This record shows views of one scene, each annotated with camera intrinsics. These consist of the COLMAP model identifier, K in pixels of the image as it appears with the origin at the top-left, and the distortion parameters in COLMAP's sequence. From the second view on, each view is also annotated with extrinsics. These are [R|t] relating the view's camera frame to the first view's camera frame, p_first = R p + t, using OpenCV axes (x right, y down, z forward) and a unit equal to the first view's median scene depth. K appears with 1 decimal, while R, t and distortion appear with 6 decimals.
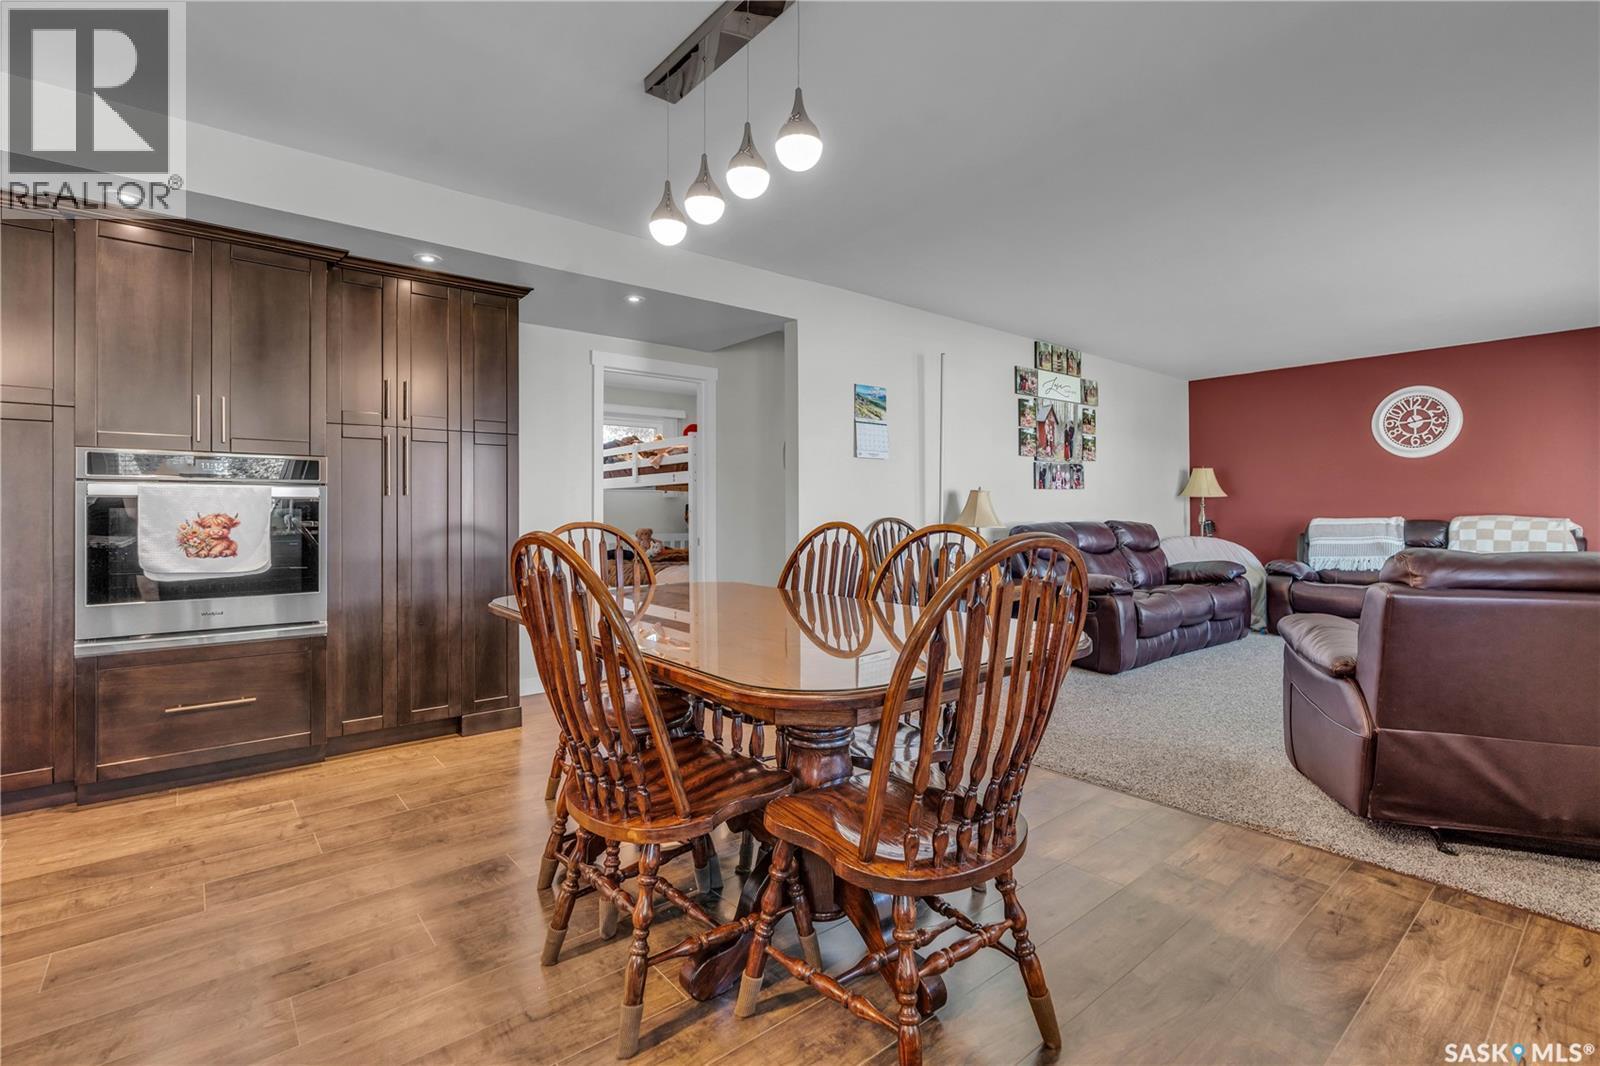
lens RADIAL K [[734.9, 0, 793.6], [0, 734.9, 509.2], [0, 0, 1]] dist [-0.014275, 0.004358]
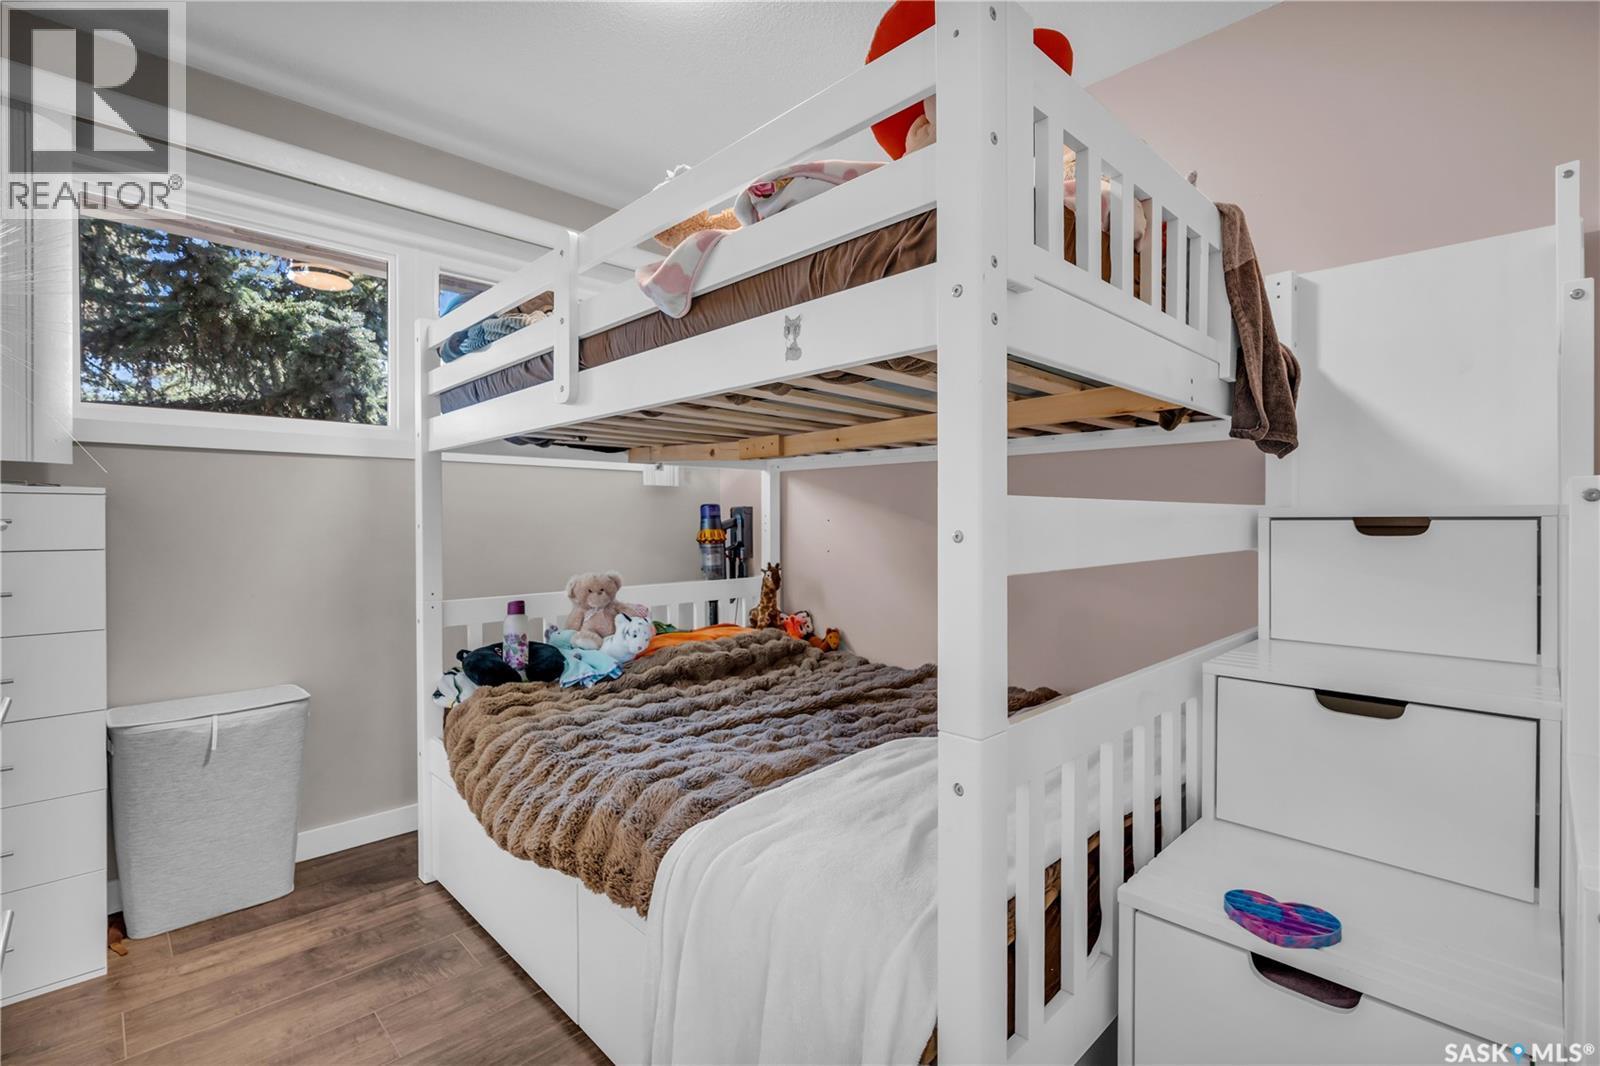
lens RADIAL K [[734.9, 0, 792.9], [0, 734.9, 526.7], [0, 0, 1]] dist [-0.014275, 0.004358]
pose [[0.997043, 0.002616, 0.076800, -0.160400], [-0.003650, 0.999904, 0.013333, -0.001504], [-0.076758, -0.013574, 0.996957, 0.756145]]
